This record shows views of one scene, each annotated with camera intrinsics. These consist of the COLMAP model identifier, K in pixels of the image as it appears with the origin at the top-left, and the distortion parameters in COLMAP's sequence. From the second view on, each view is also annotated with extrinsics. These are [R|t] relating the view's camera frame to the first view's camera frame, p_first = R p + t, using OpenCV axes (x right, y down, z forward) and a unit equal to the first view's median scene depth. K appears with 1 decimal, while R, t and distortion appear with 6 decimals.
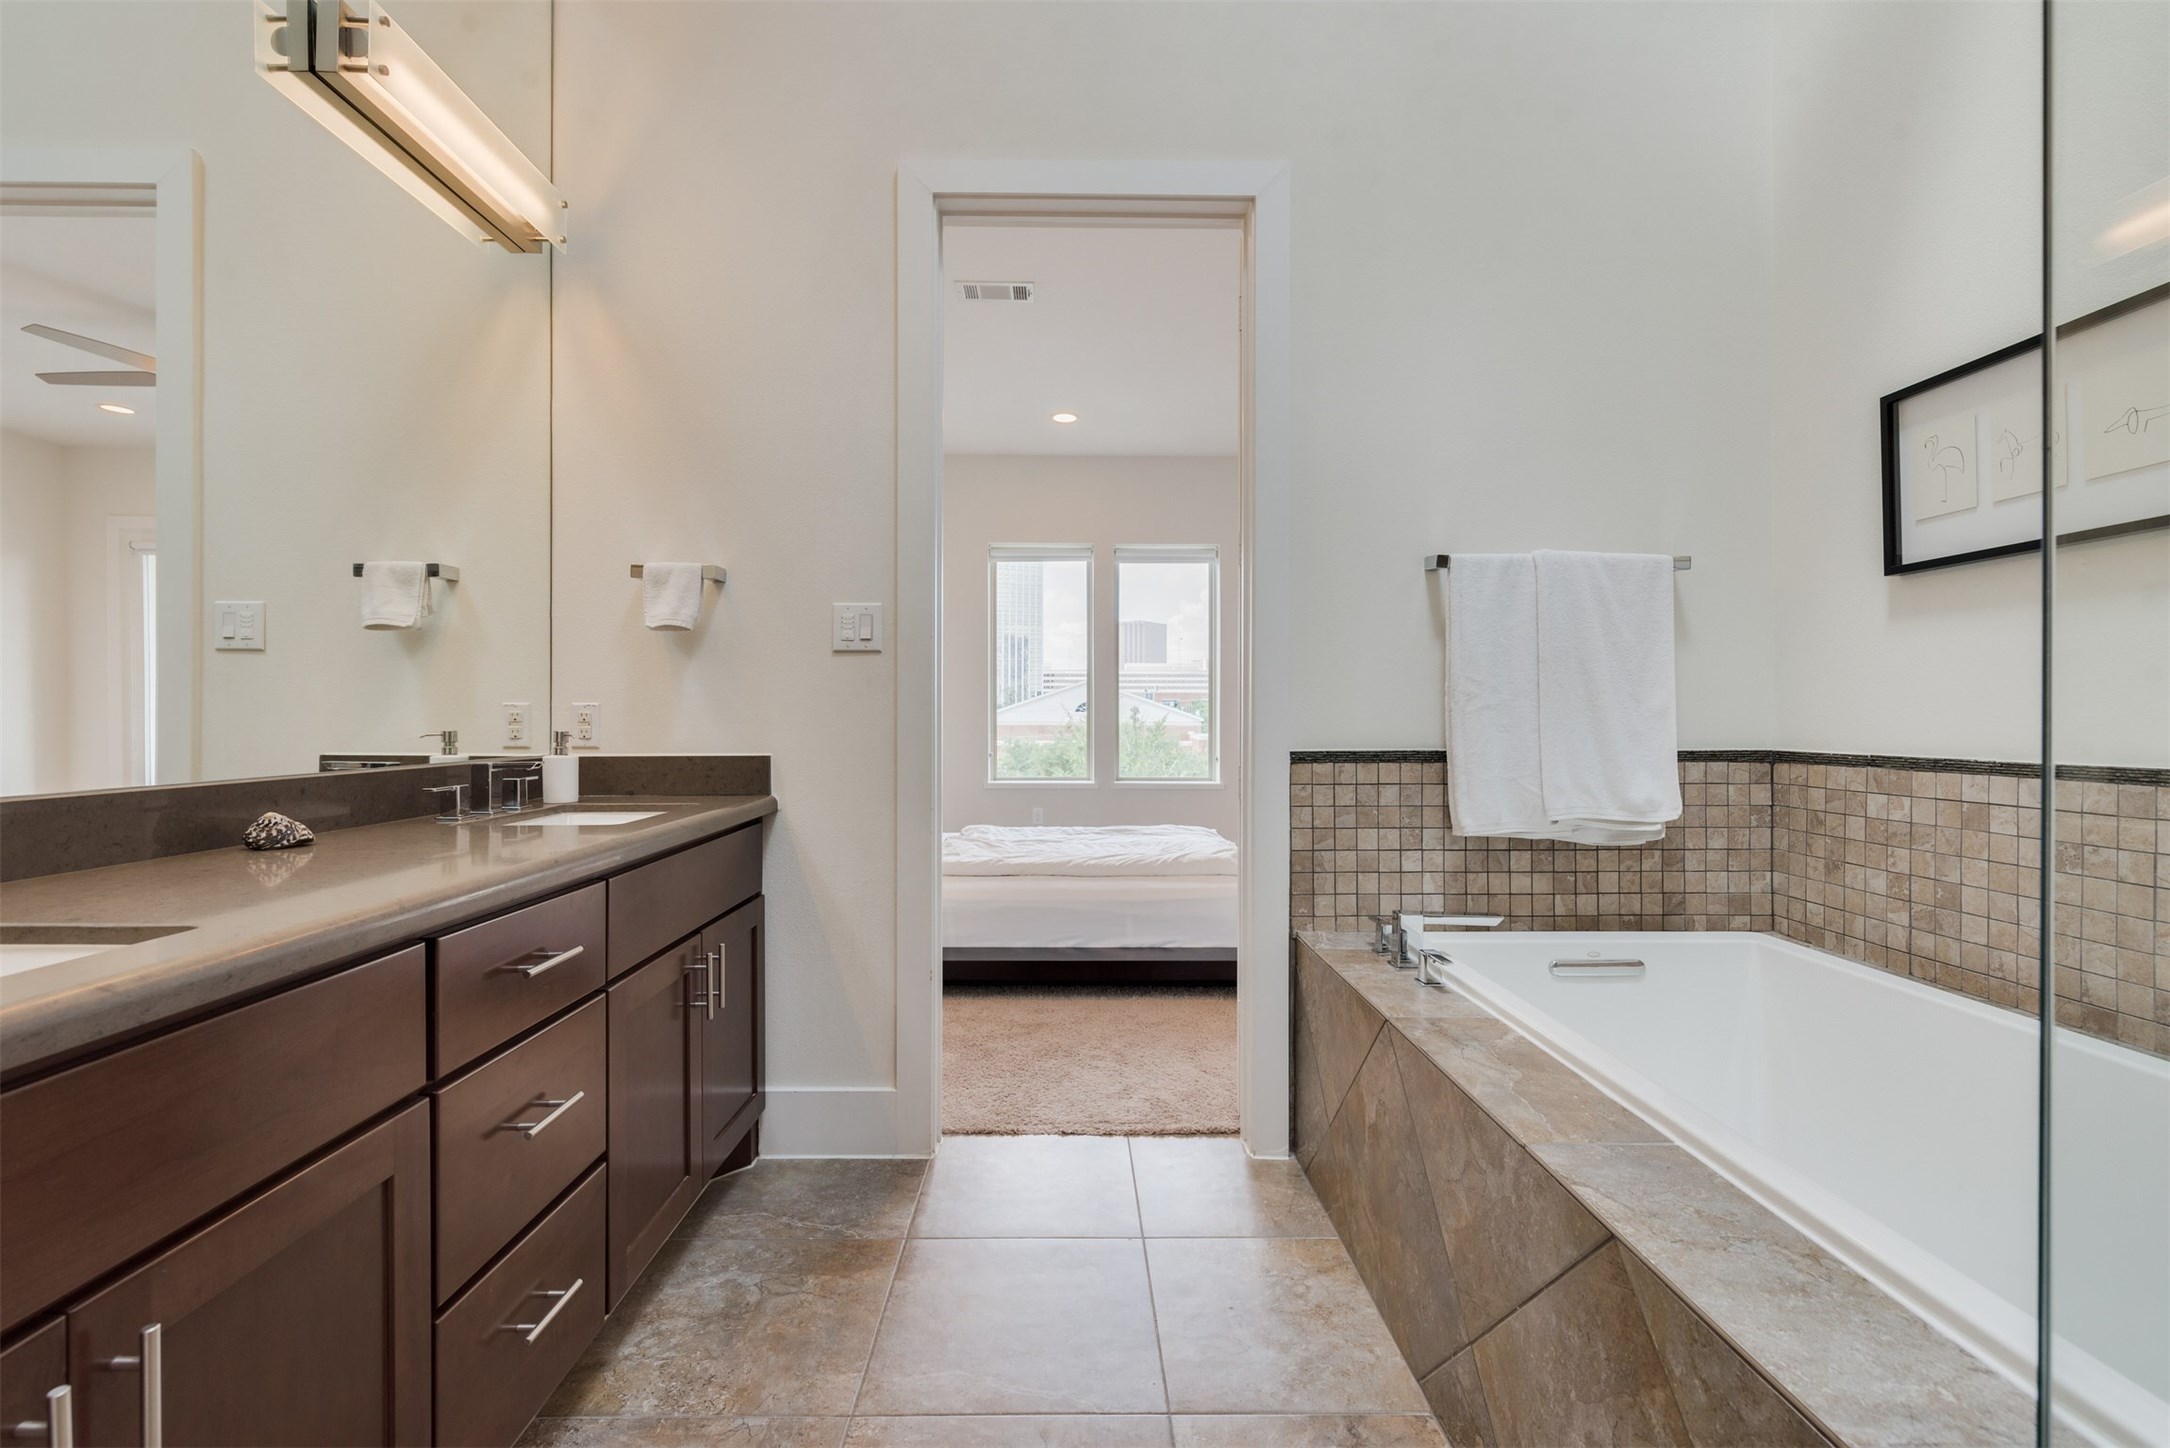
lens RADIAL K [[960.3, 0, 1080.7], [0, 960.3, 718.7], [0, 0, 1]] dist [0.002135, 0.000065]
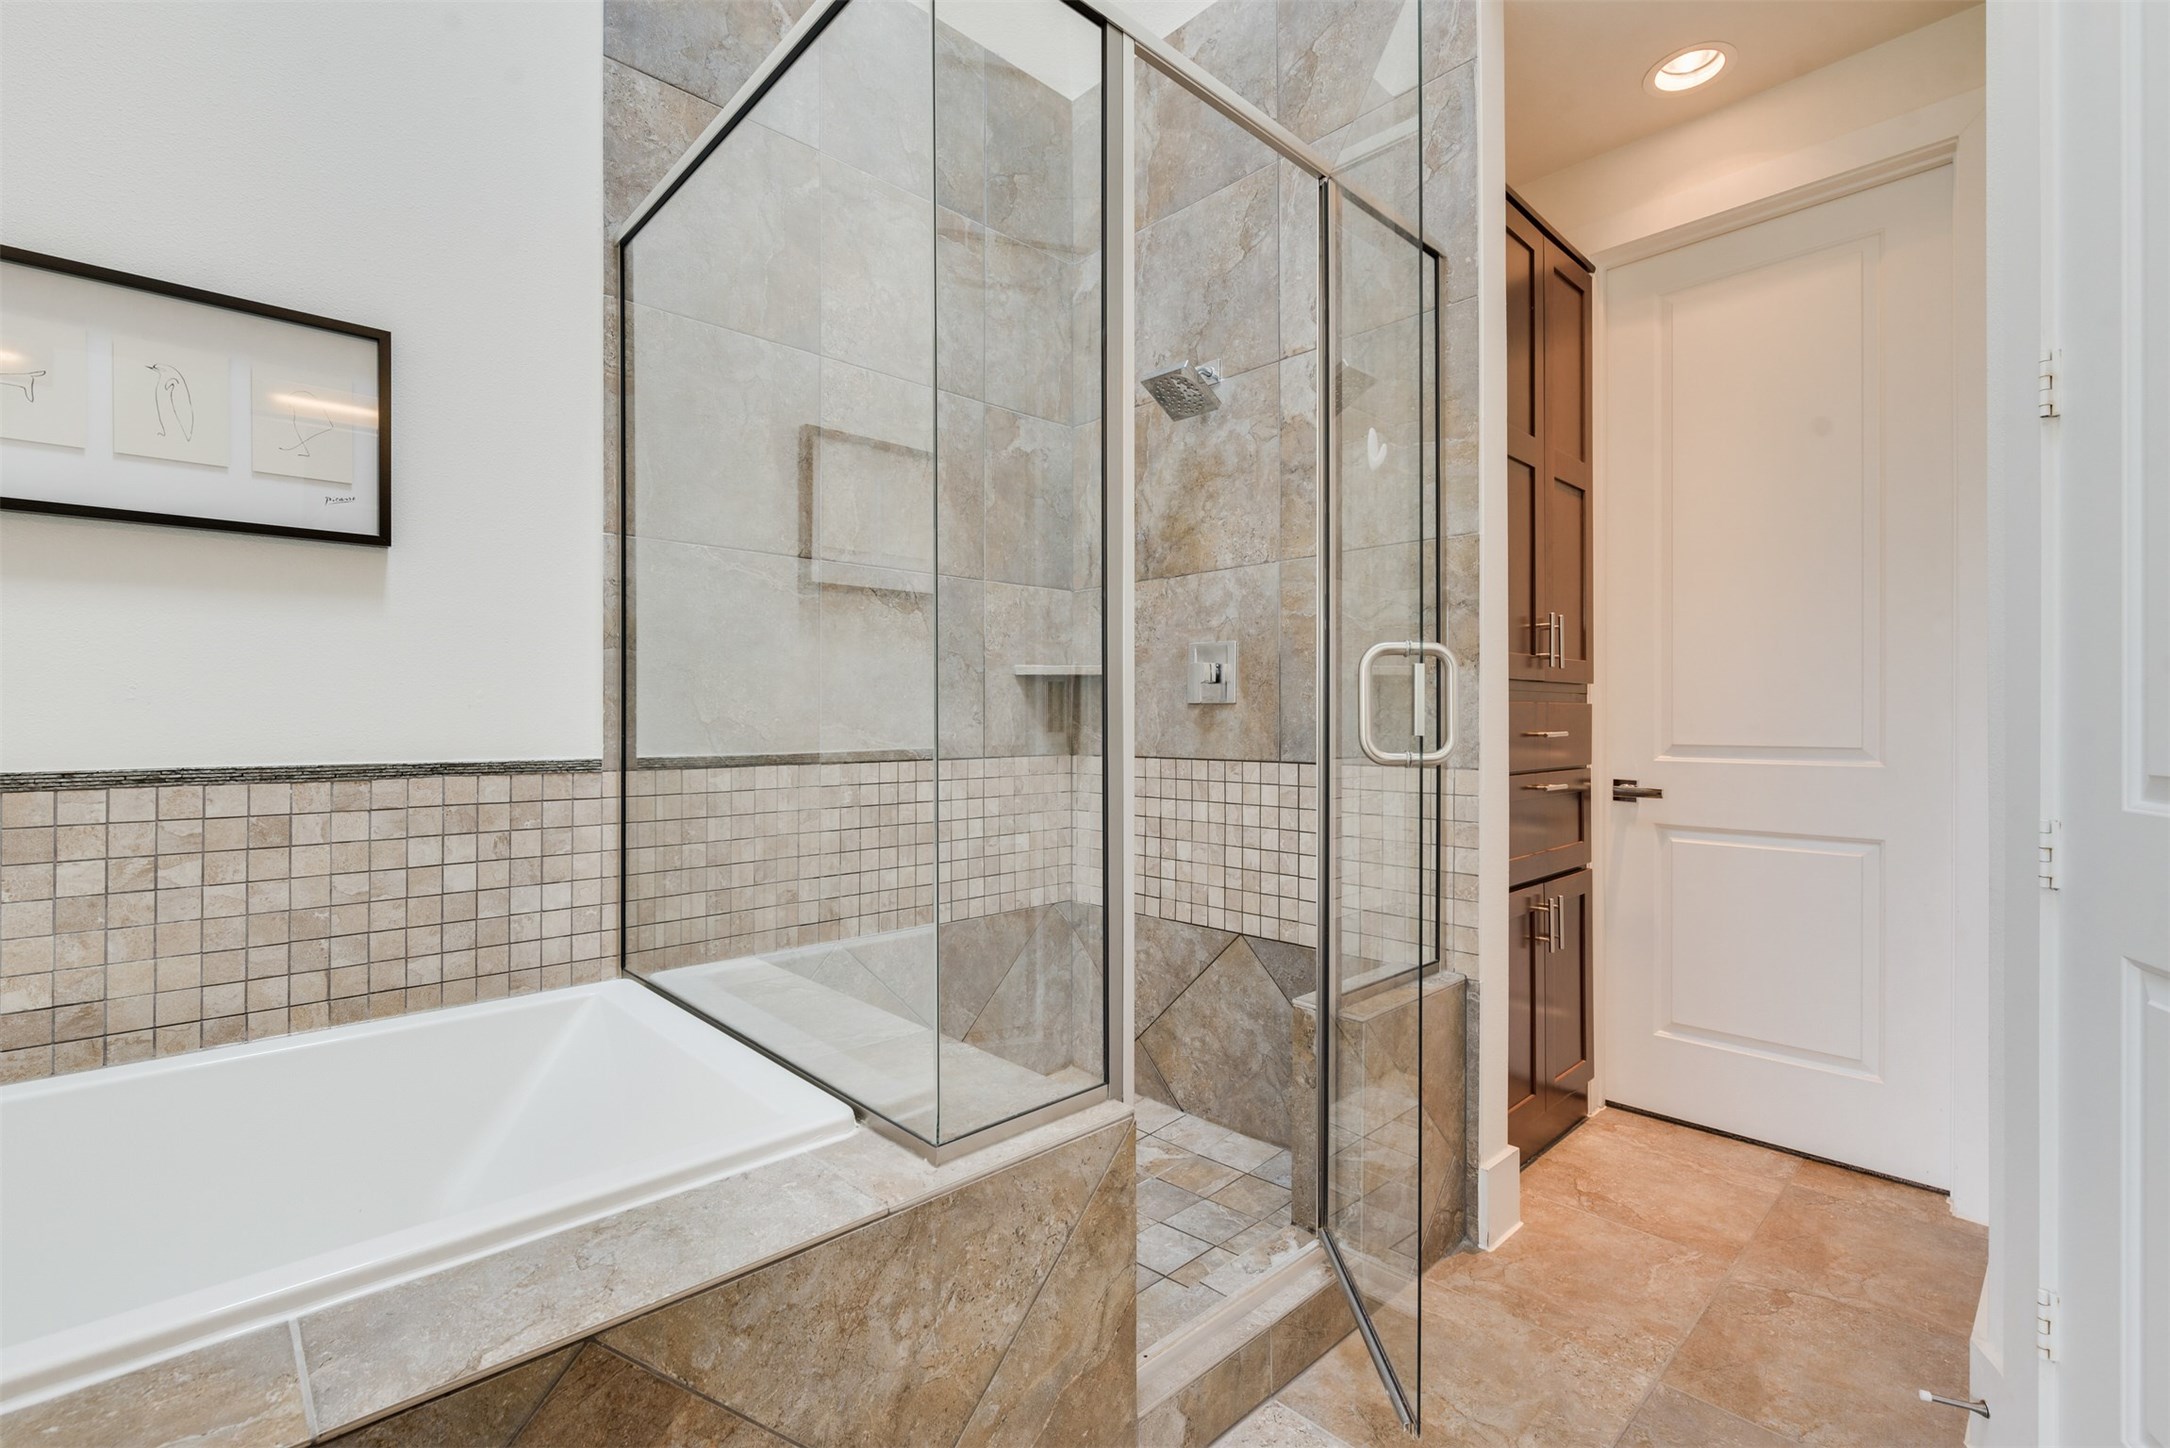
lens RADIAL K [[960.3, 0, 1075.4], [0, 960.3, 721.2], [0, 0, 1]] dist [0.002135, 0.000065]
pose [[-0.674004, -0.000505, 0.738728, -0.346842], [0.001752, 0.999996, 0.002281, -0.005727], [-0.738726, 0.002832, -0.674000, 1.207780]]
